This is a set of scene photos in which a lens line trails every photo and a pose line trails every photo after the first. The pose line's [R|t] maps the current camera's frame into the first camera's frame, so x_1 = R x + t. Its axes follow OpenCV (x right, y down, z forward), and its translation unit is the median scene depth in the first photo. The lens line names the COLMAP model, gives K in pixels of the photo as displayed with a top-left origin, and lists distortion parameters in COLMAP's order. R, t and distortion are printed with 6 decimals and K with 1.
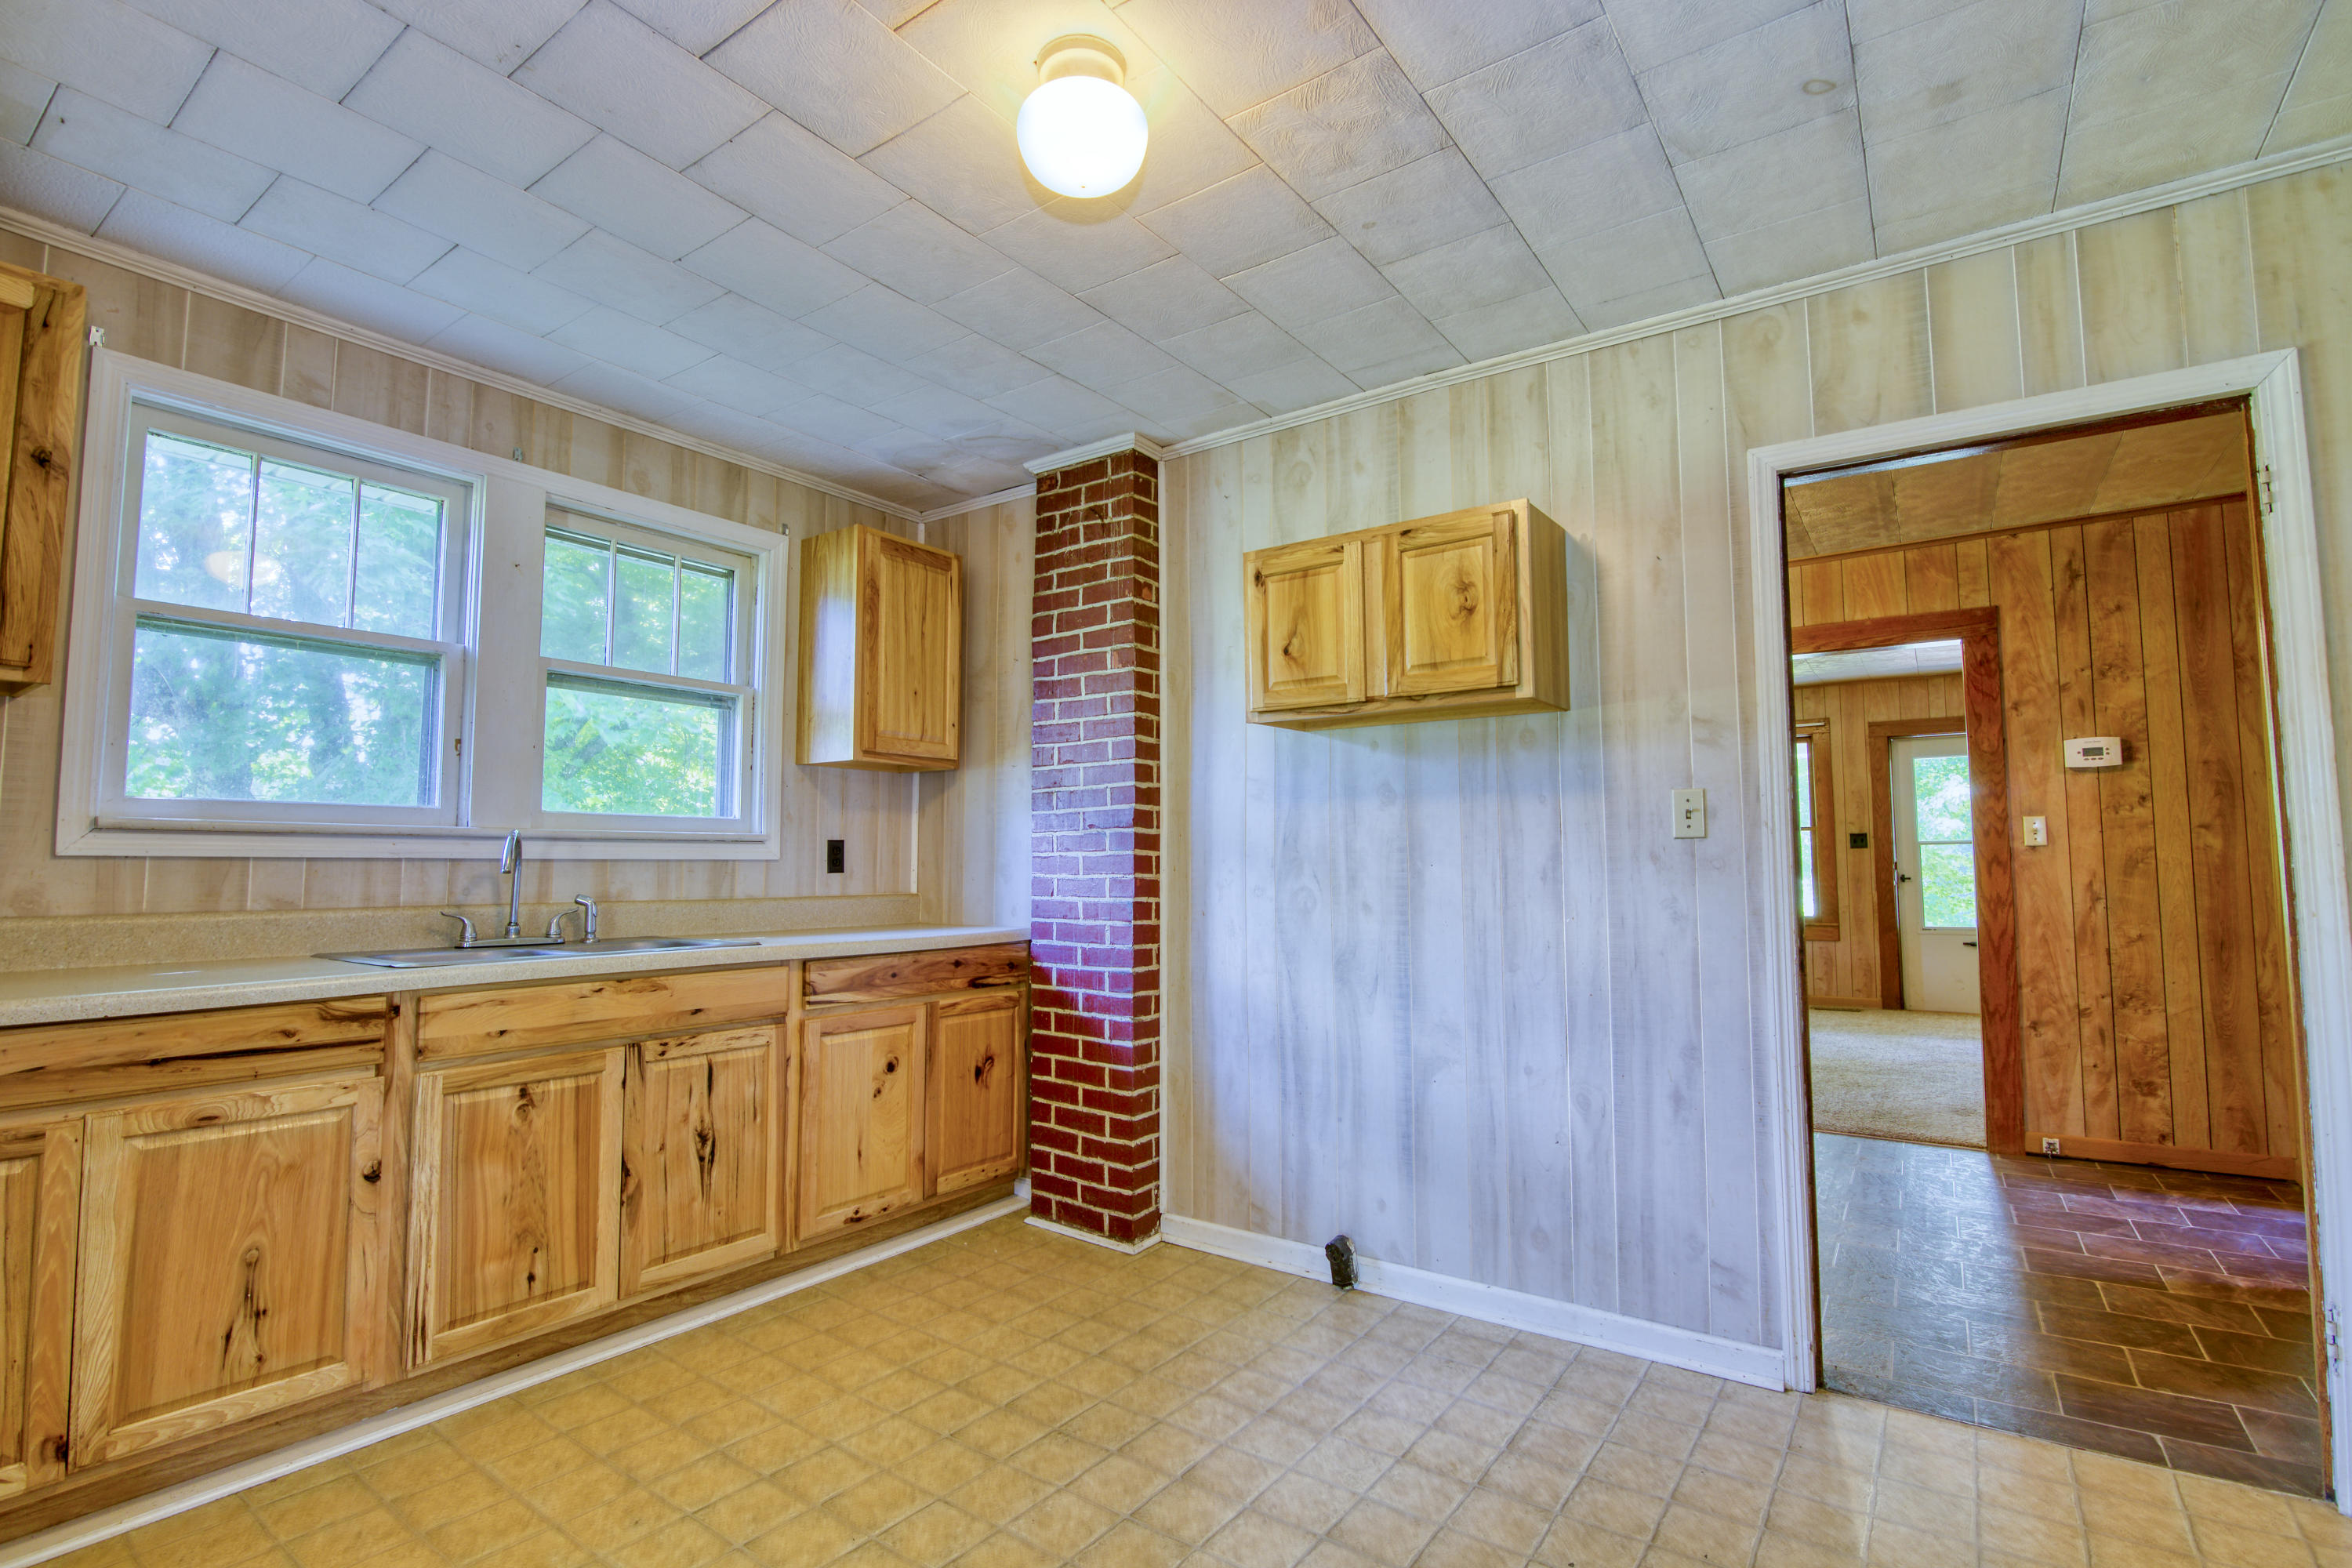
lens RADIAL K [[1078.2, 0, 1160.8], [0, 1078.2, 779.1], [0, 0, 1]] dist [-0.017723, 0.000724]
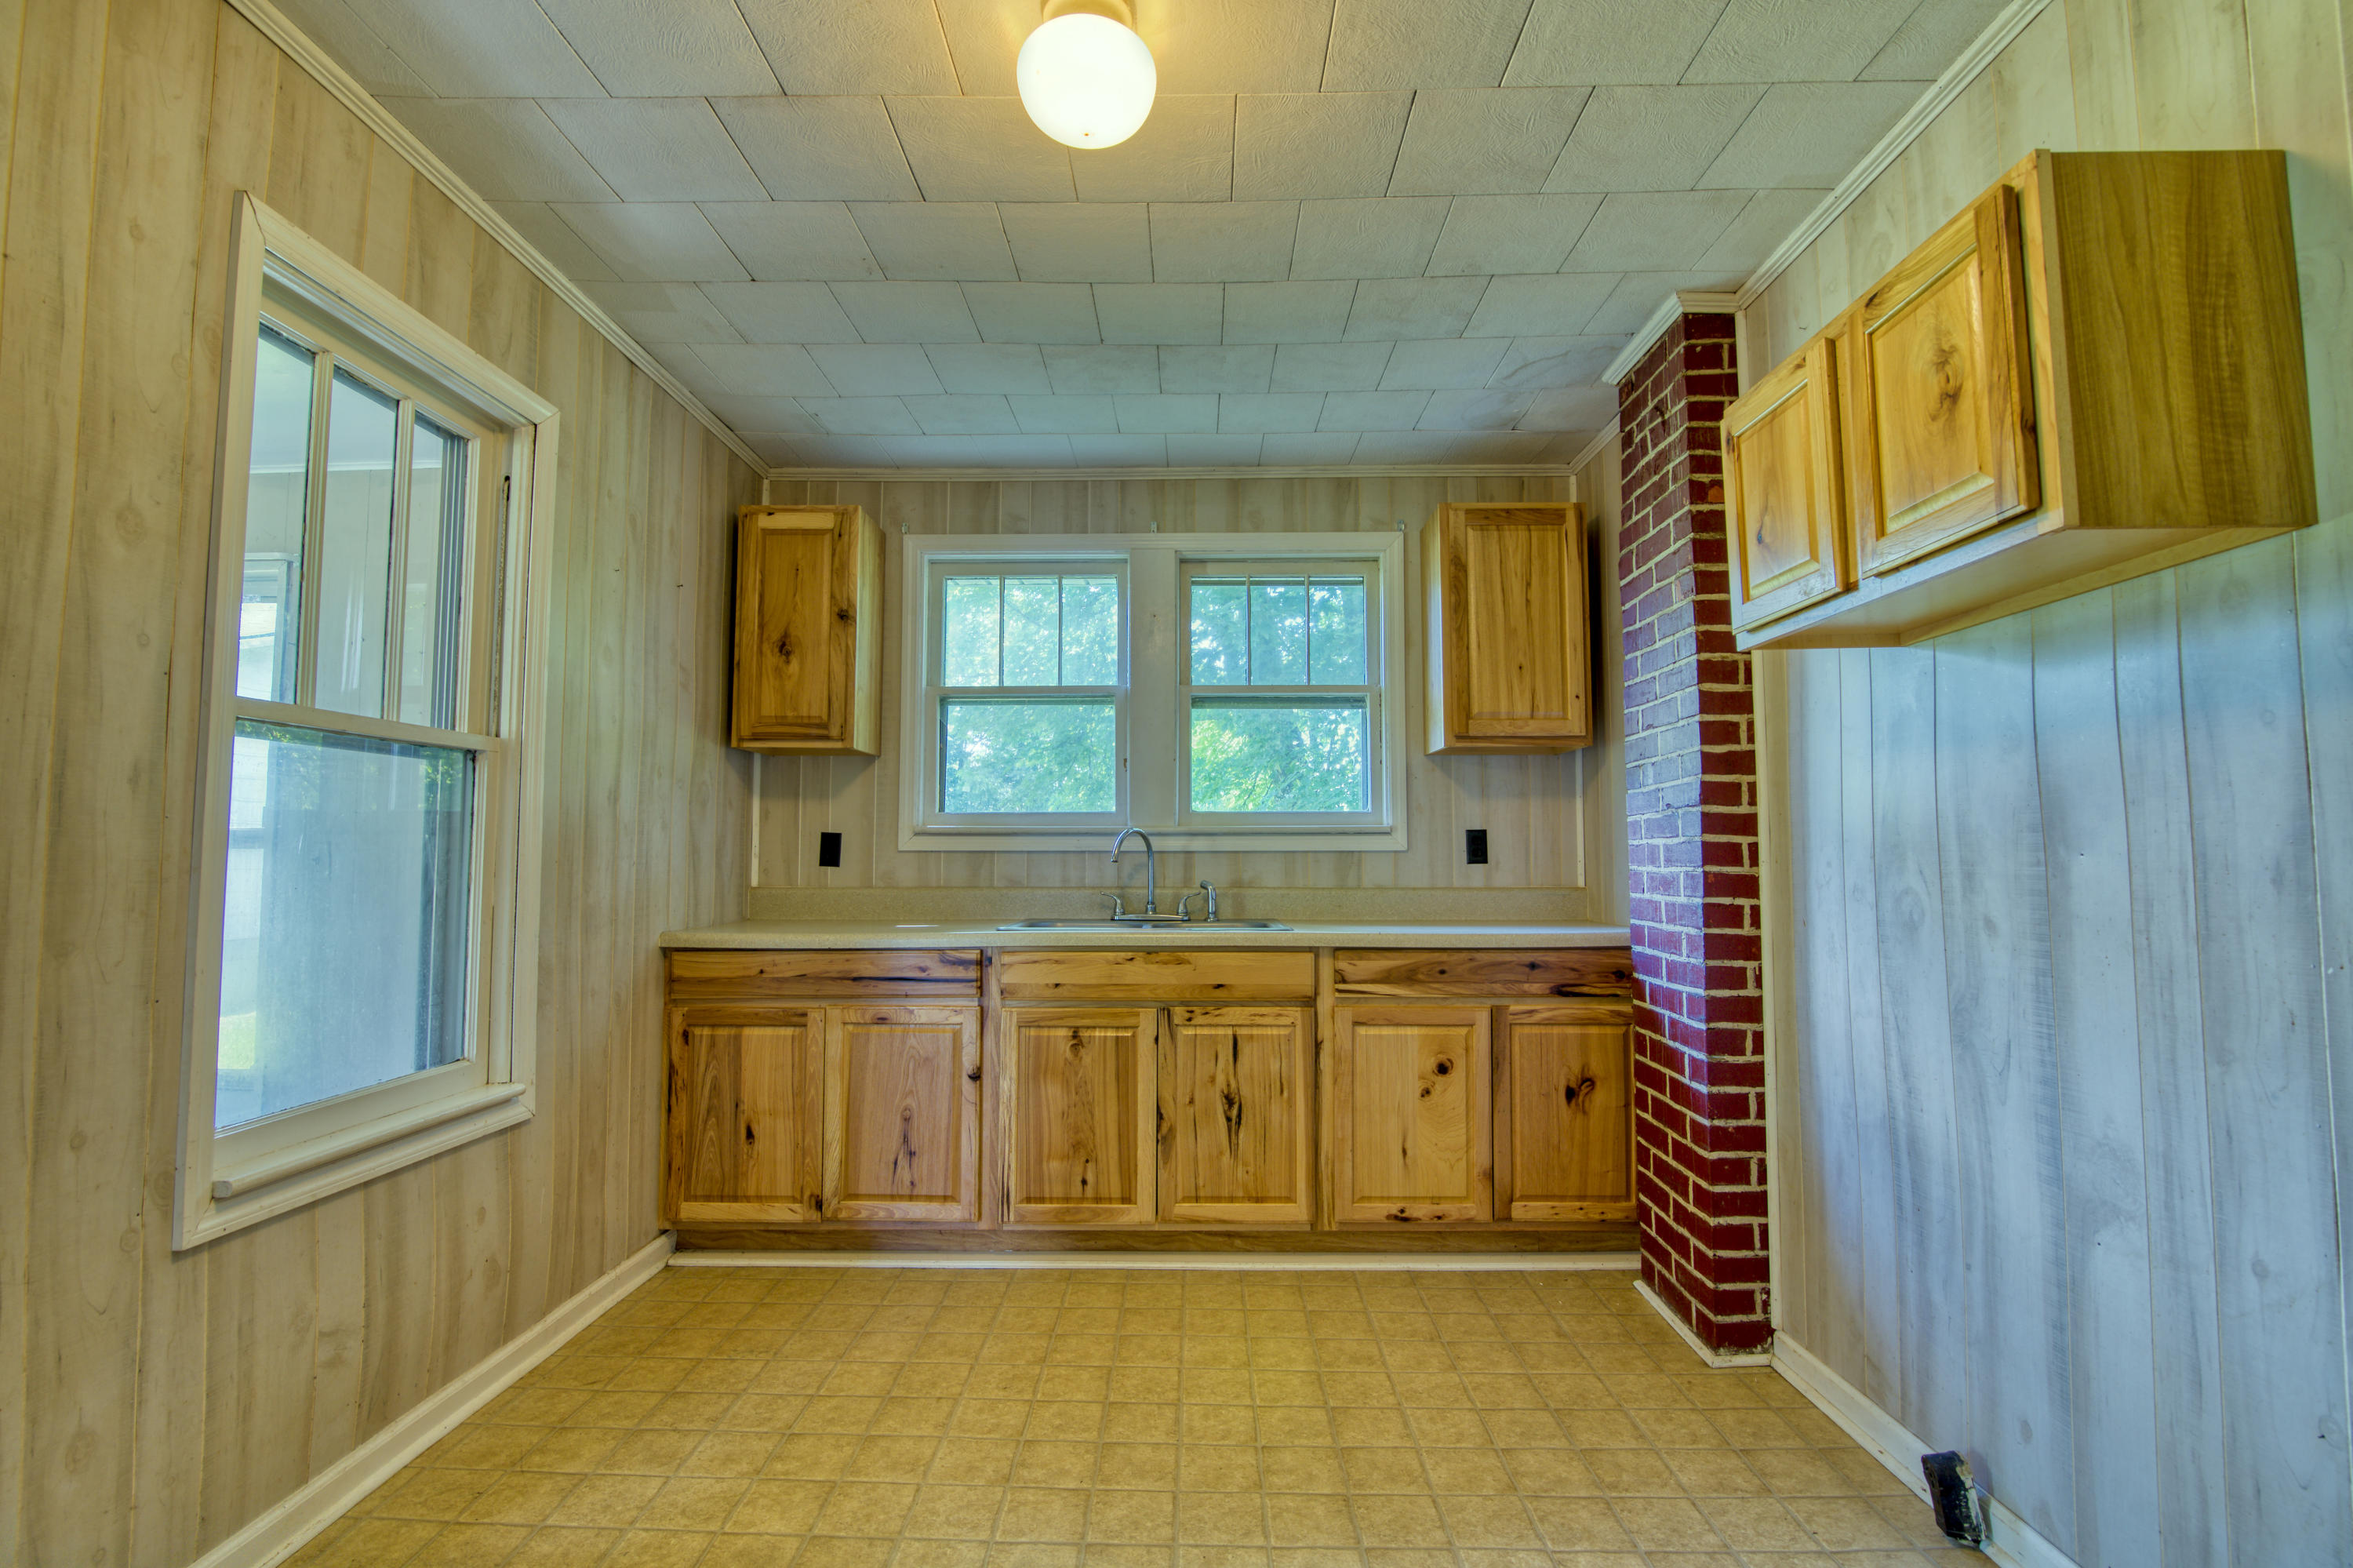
lens RADIAL K [[1078.7, 0, 1243.8], [0, 1078.7, 781.0], [0, 0, 1]] dist [-0.017723, 0.000724]
pose [[0.585214, -0.056589, -0.808902, 0.448881], [0.064286, 0.997660, -0.023286, 0.027236], [0.808326, -0.038374, 0.587483, 0.327259]]
